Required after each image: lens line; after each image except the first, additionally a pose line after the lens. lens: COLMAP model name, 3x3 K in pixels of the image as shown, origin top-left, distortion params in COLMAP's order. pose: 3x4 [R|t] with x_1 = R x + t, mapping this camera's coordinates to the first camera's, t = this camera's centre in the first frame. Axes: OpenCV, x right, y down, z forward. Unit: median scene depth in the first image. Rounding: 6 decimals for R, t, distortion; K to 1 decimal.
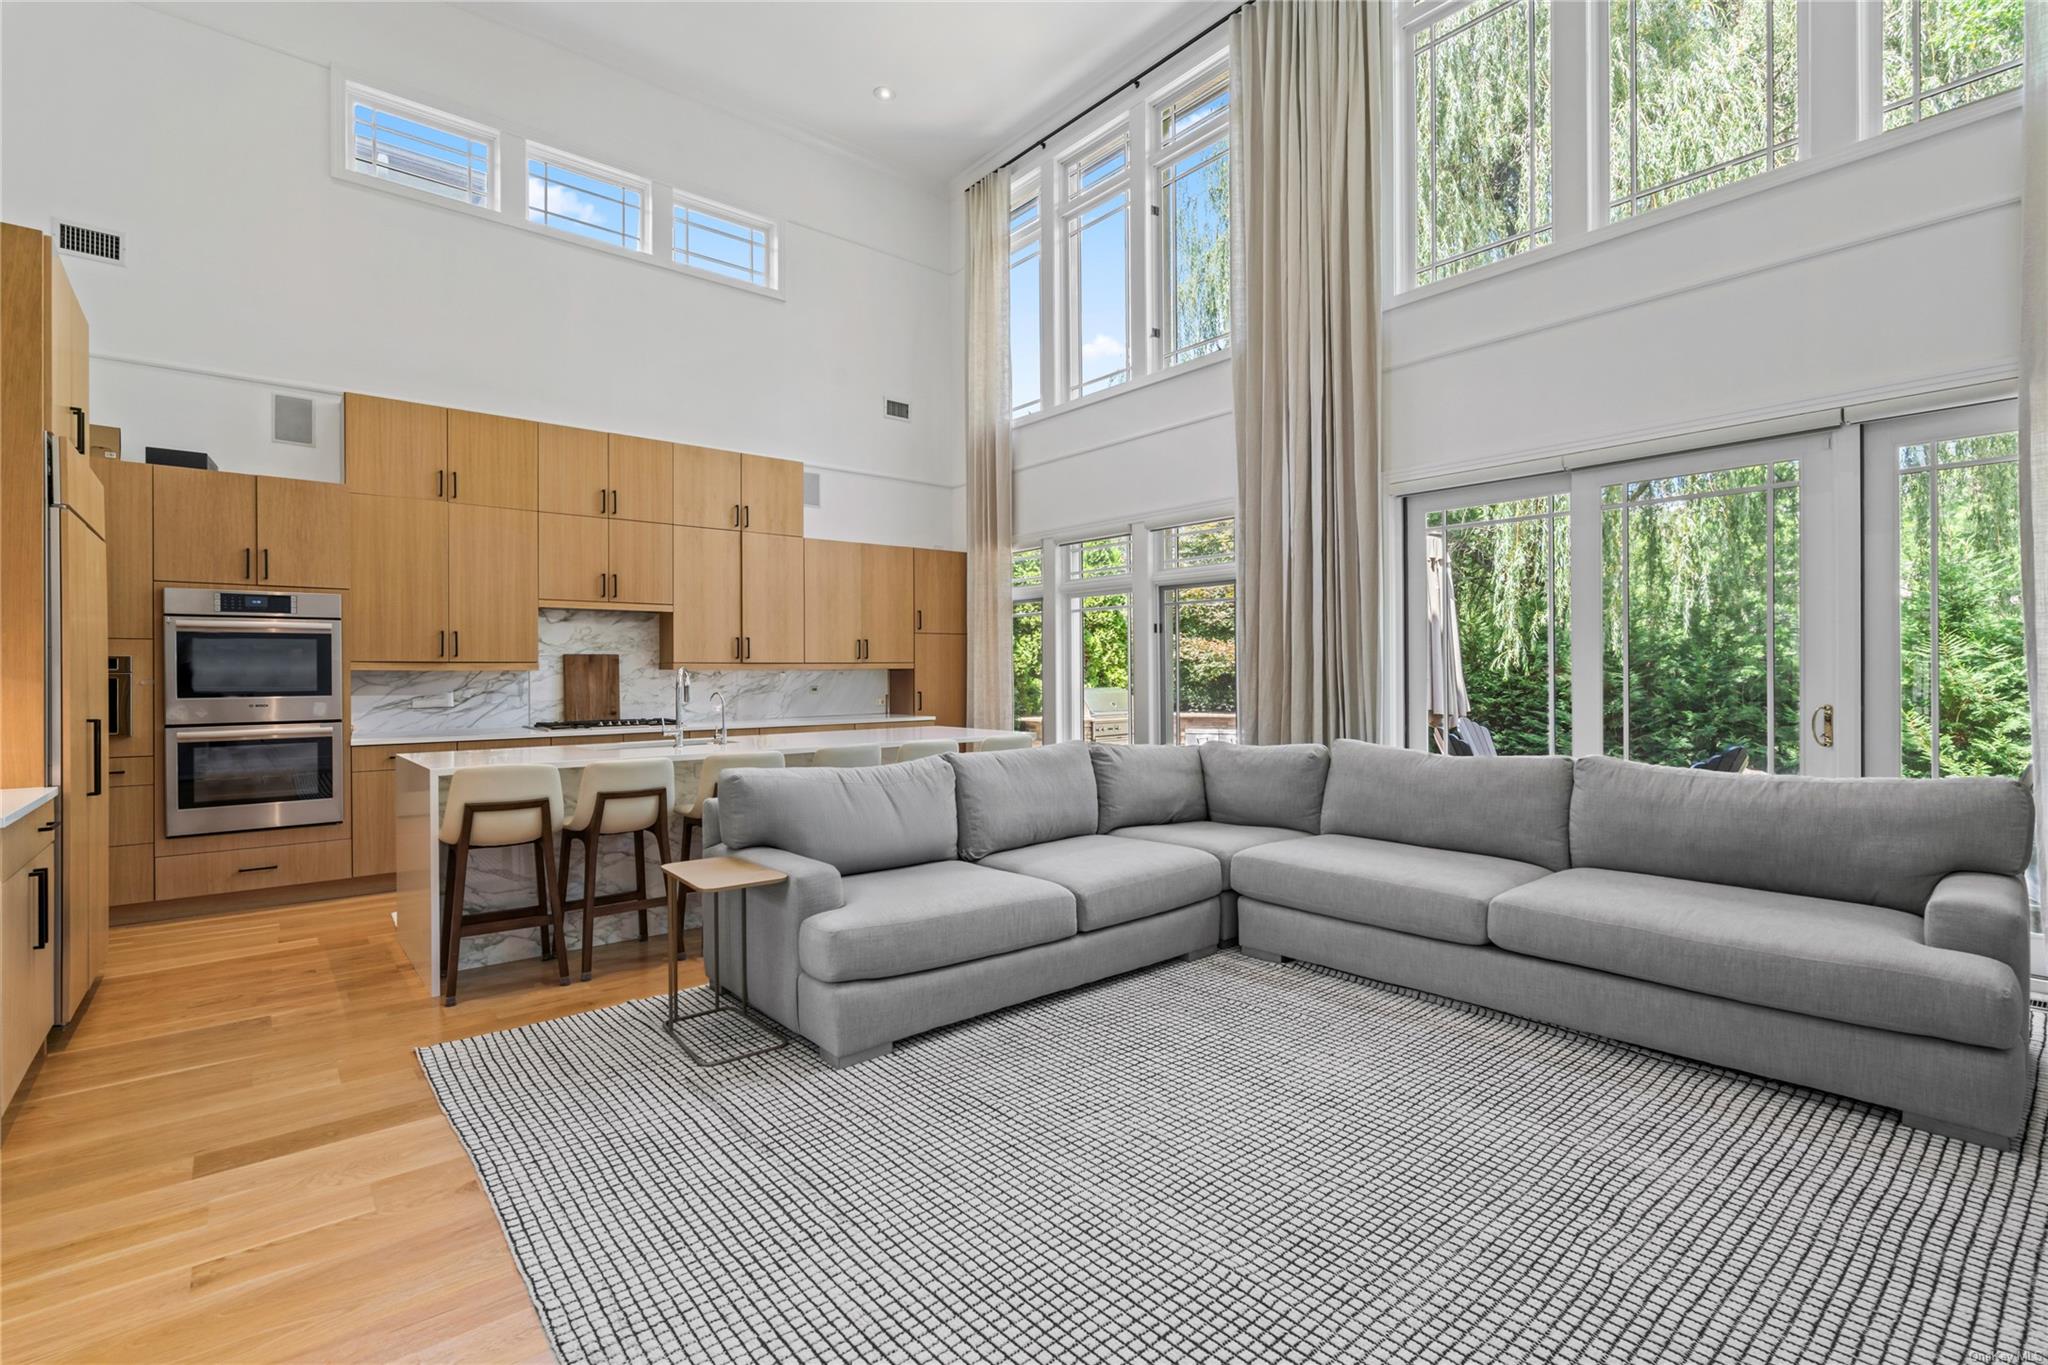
lens RADIAL K [[946.9, 0, 1028.6], [0, 946.9, 647.9], [0, 0, 1]] dist [-0.003130, 0.001135]
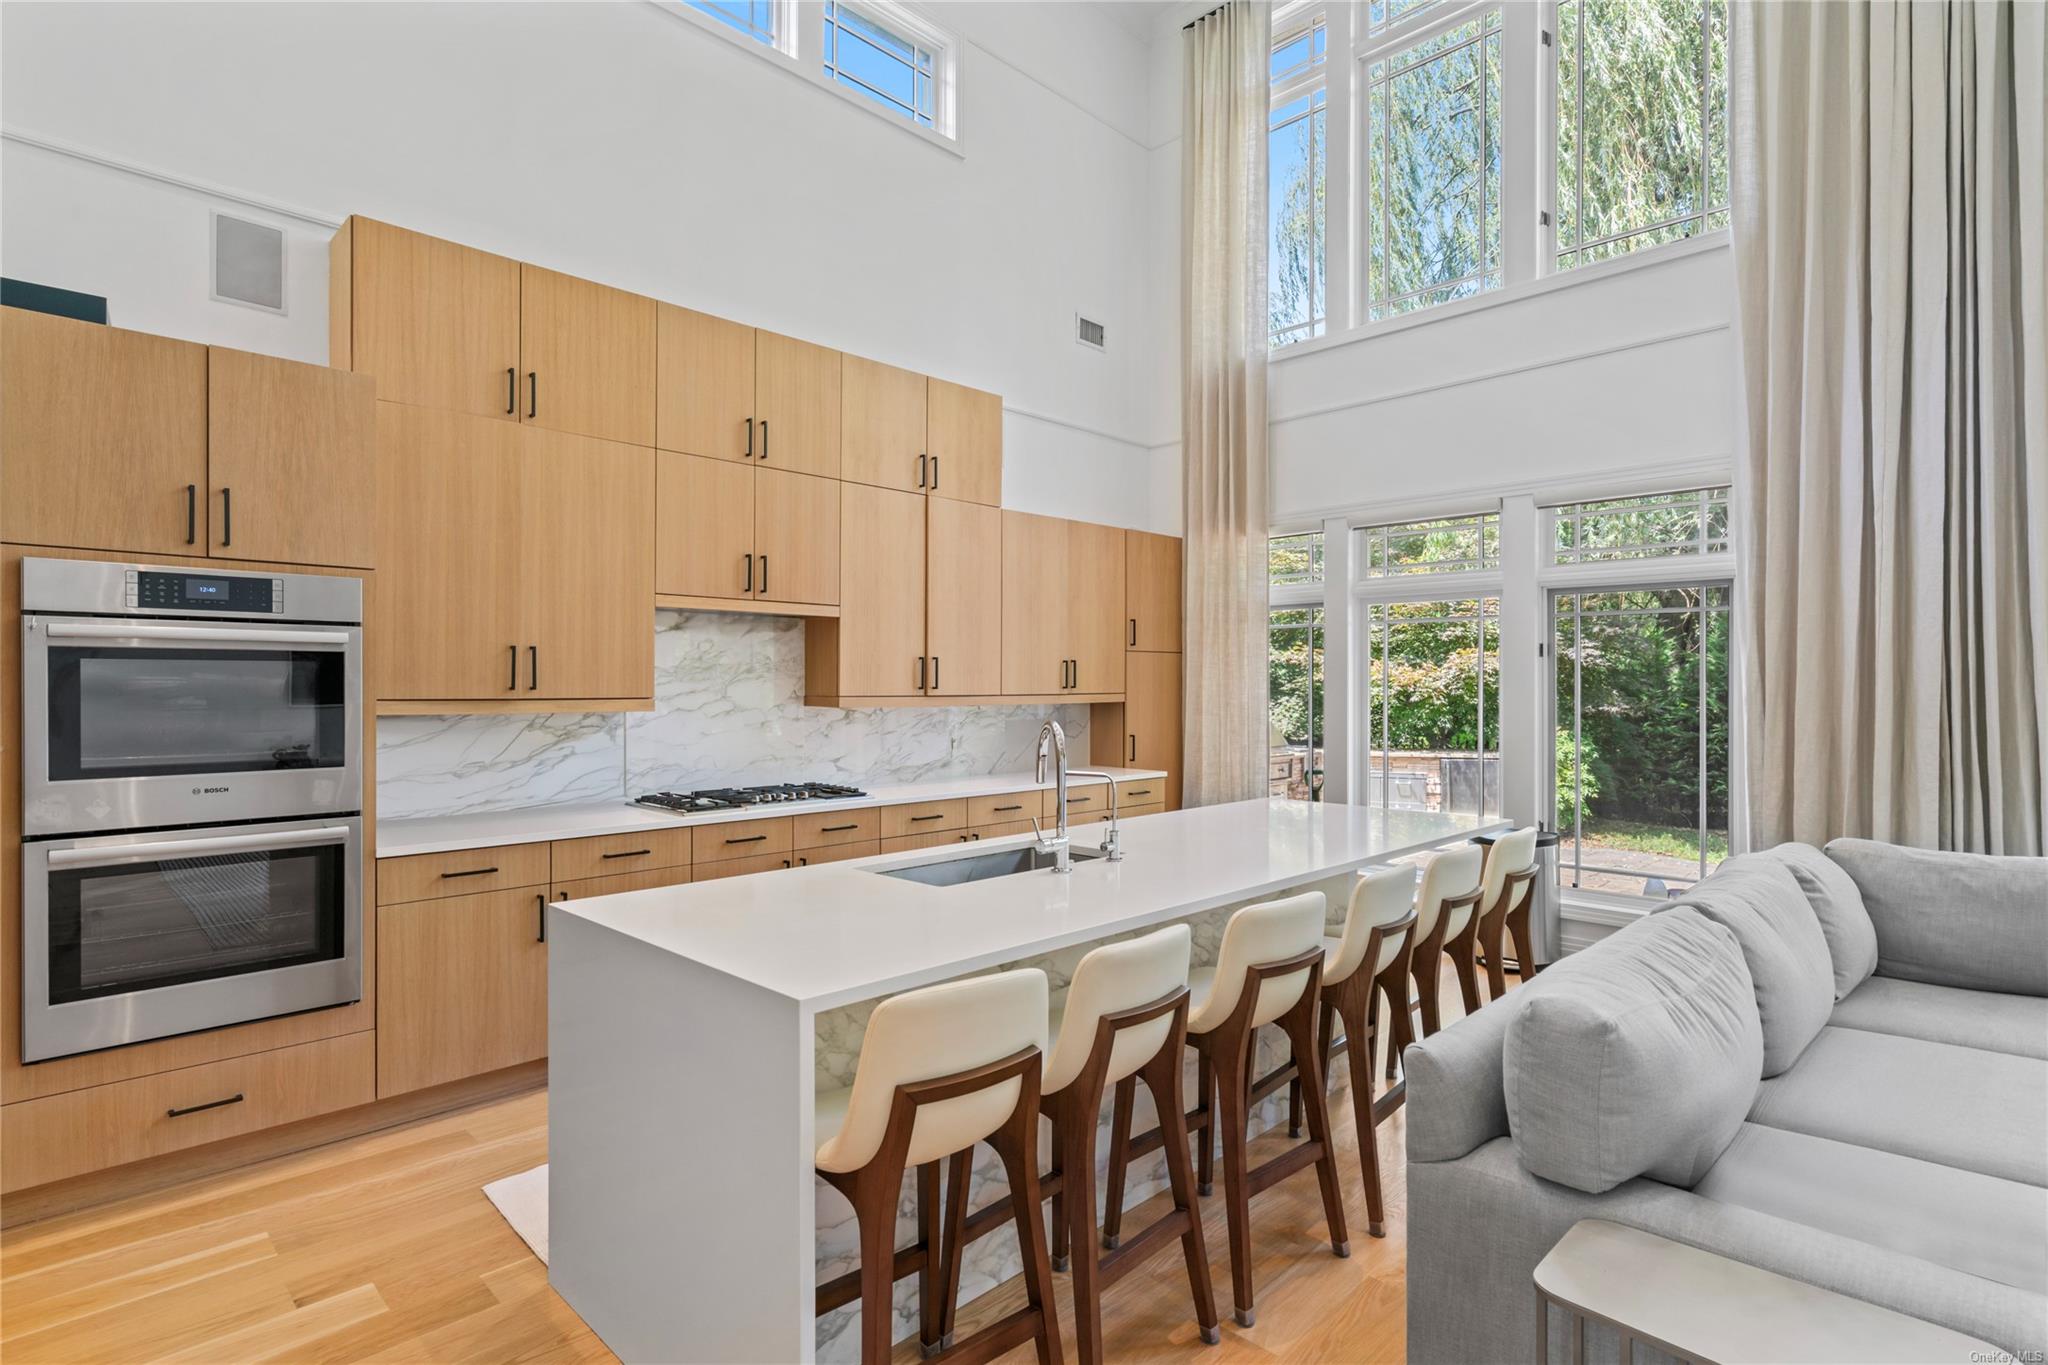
lens RADIAL K [[1029.5, 0, 1021.0], [0, 1029.5, 660.3], [0, 0, 1]] dist [0.003025, -0.001295]
pose [[0.996079, 0.009146, 0.088000, -0.328713], [-0.009396, 0.999953, 0.002427, -0.012049], [-0.087973, -0.003244, 0.996118, 0.310839]]
